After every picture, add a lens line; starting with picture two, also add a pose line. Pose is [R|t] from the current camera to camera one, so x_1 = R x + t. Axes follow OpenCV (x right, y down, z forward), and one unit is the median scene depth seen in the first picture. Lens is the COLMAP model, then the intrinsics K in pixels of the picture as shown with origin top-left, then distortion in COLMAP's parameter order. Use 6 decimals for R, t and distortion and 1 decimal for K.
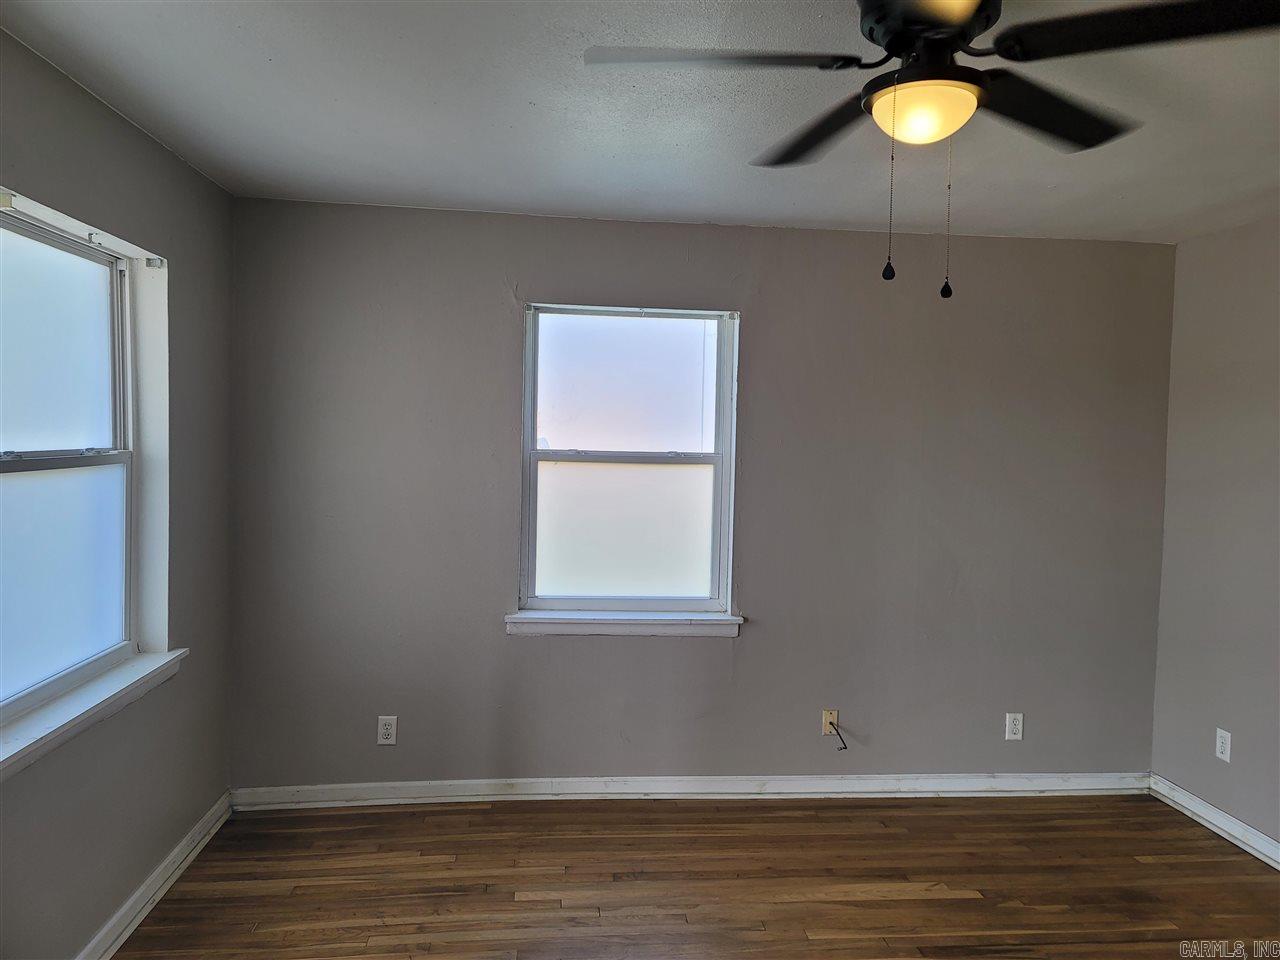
lens RADIAL K [[909.4, 0, 640.0], [0, 909.4, 480.0], [0, 0, 1]] dist [0.083626, -0.101185]
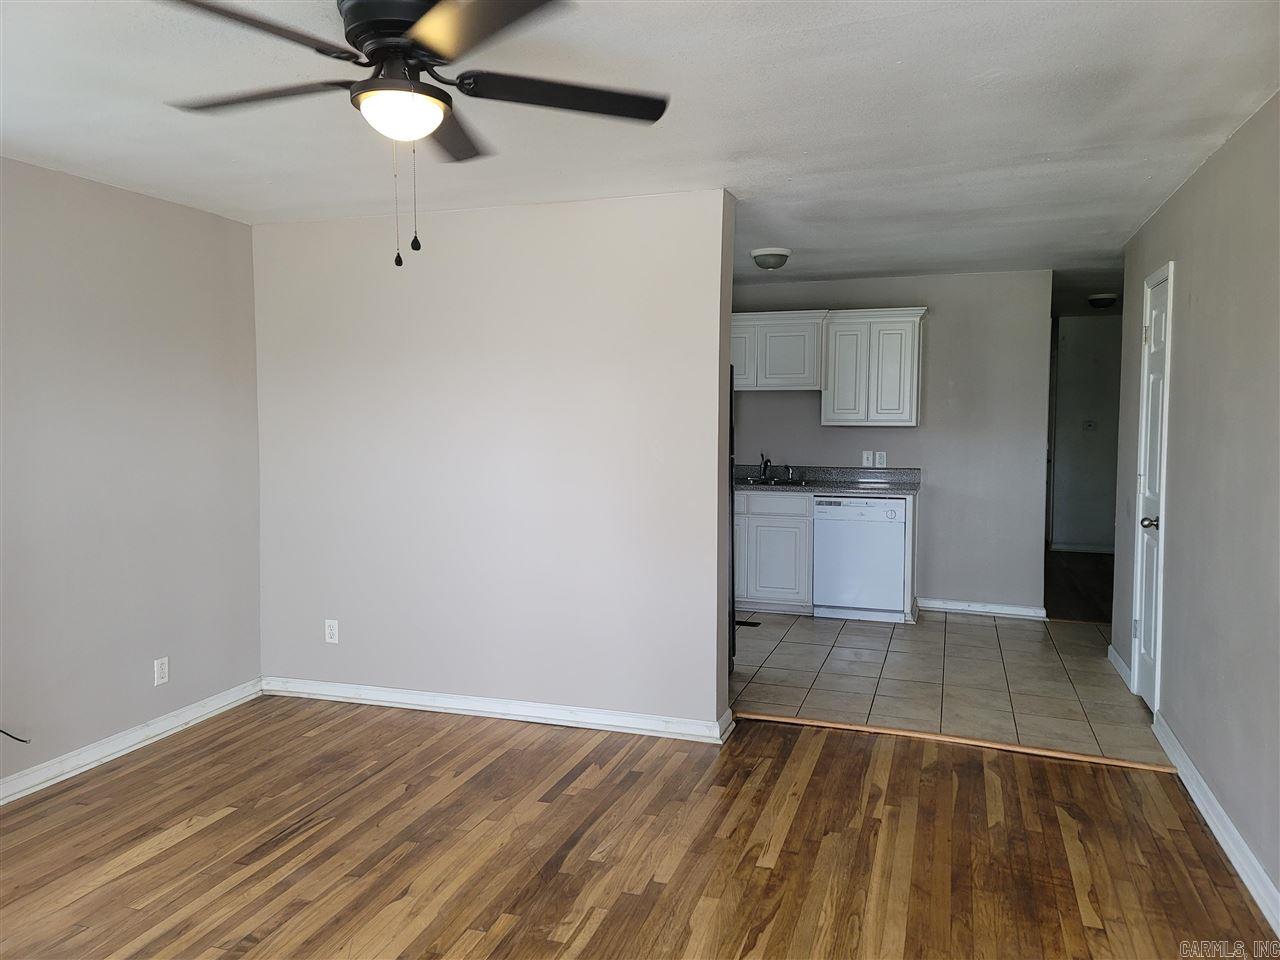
lens RADIAL K [[909.4, 0, 640.0], [0, 909.4, 480.0], [0, 0, 1]] dist [0.083626, -0.101185]
pose [[0.413915, -0.098852, 0.904932, -0.346728], [0.061458, 0.994853, 0.080564, 0.007250], [-0.908238, 0.022269, 0.417860, 0.096501]]
